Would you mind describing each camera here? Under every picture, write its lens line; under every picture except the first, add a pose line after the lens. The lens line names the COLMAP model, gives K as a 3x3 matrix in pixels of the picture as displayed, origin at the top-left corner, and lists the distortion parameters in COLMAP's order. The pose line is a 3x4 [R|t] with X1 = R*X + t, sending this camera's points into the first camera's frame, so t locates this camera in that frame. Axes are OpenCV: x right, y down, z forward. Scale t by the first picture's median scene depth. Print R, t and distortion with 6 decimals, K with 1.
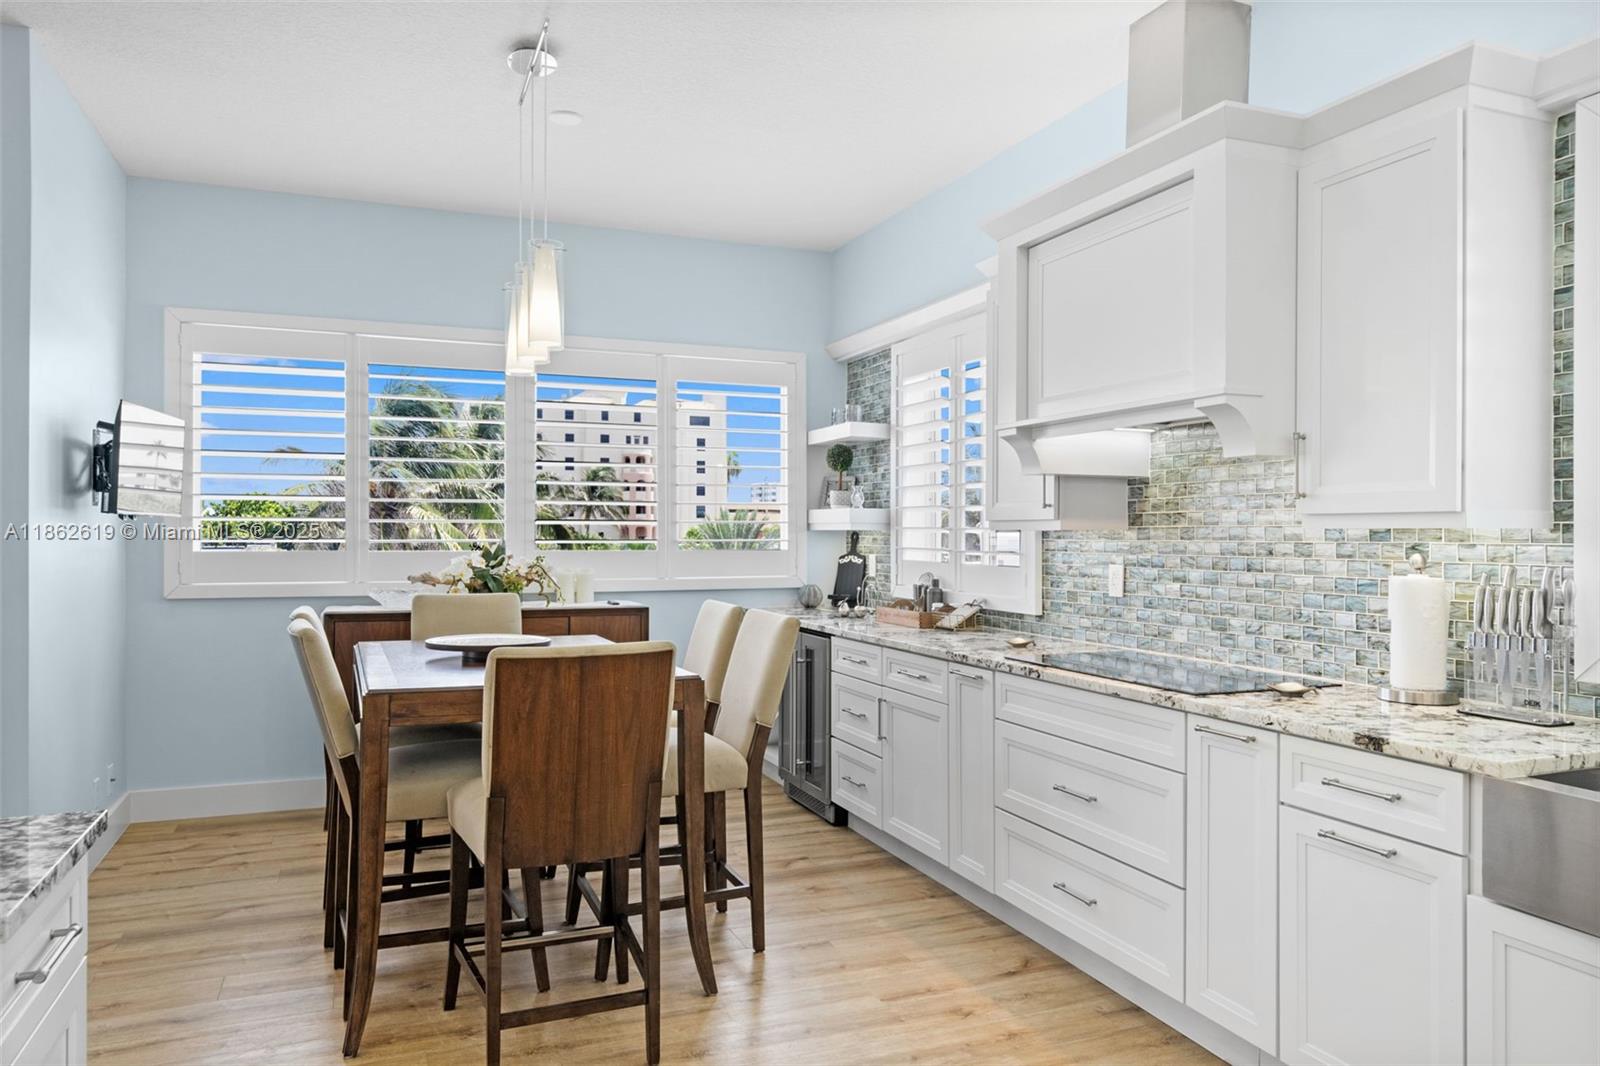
lens RADIAL K [[1066.2, 0, 799.9], [0, 1066.2, 532.9], [0, 0, 1]] dist [0.000128, 0.000159]
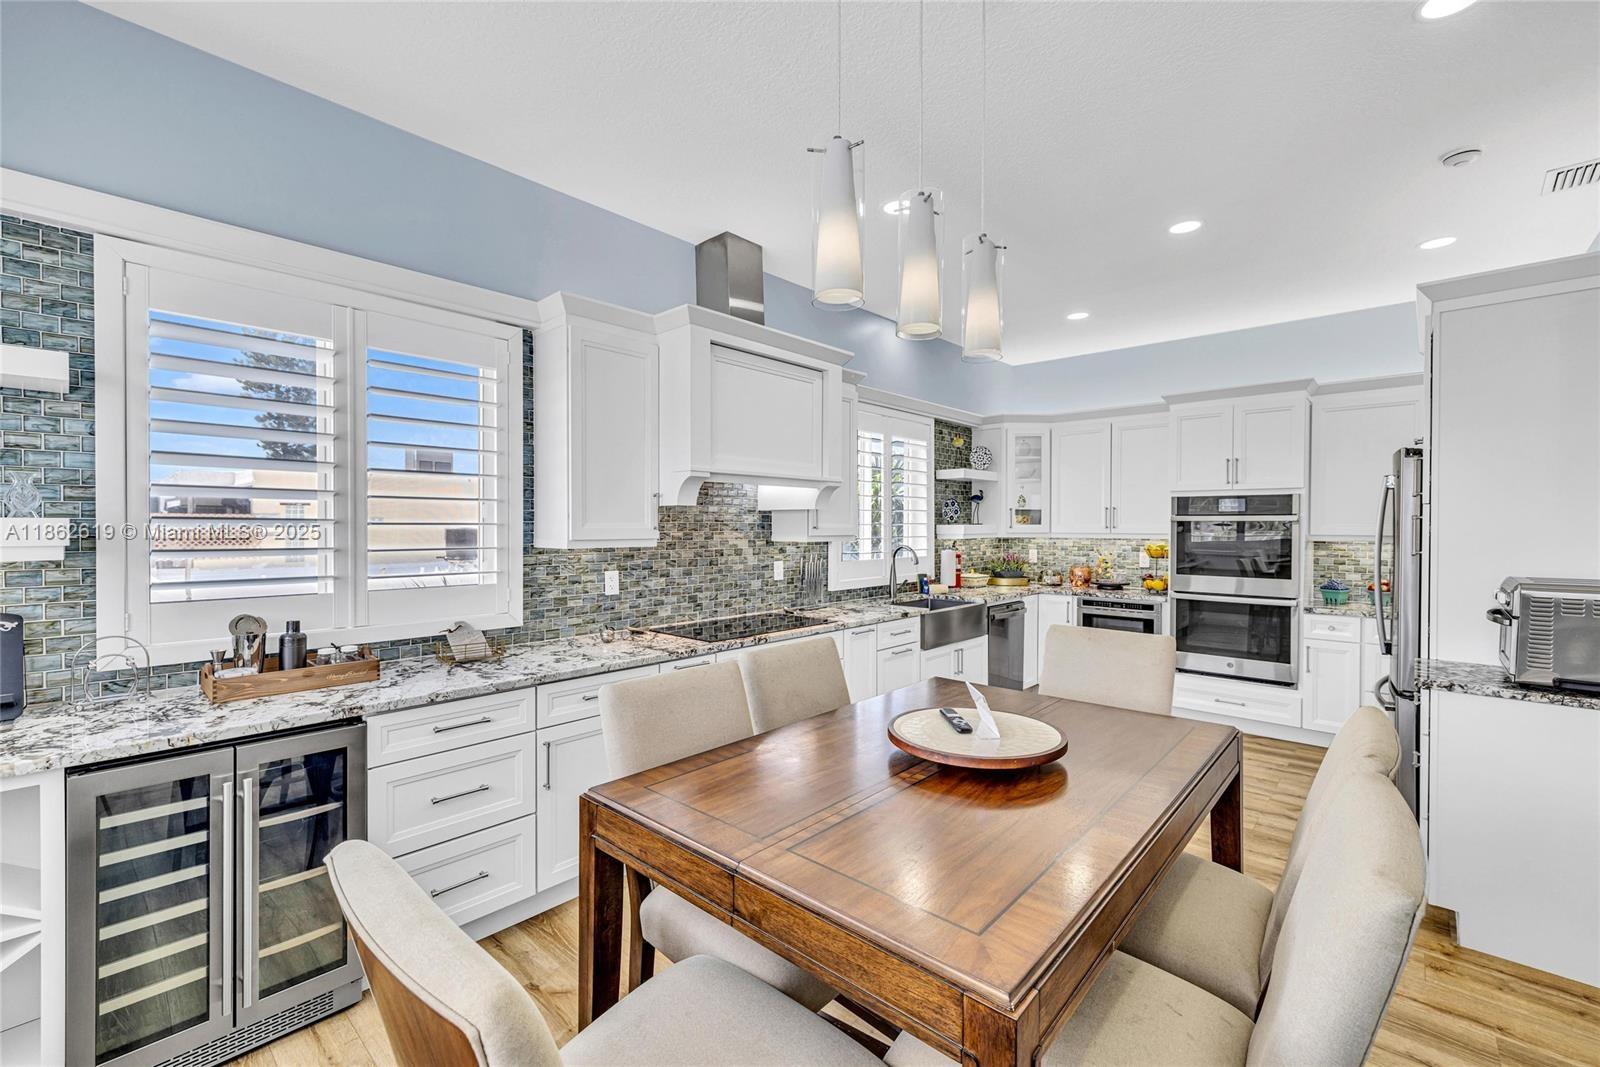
lens RADIAL K [[651.8, 0, 799.9], [0, 651.8, 530.6], [0, 0, 1]] dist [0.002668, 0.000457]
pose [[-0.429910, -0.006862, 0.902846, -0.591405], [-0.002481, 0.999976, 0.006418, -0.028449], [-0.902868, 0.000519, -0.429917, 1.243042]]
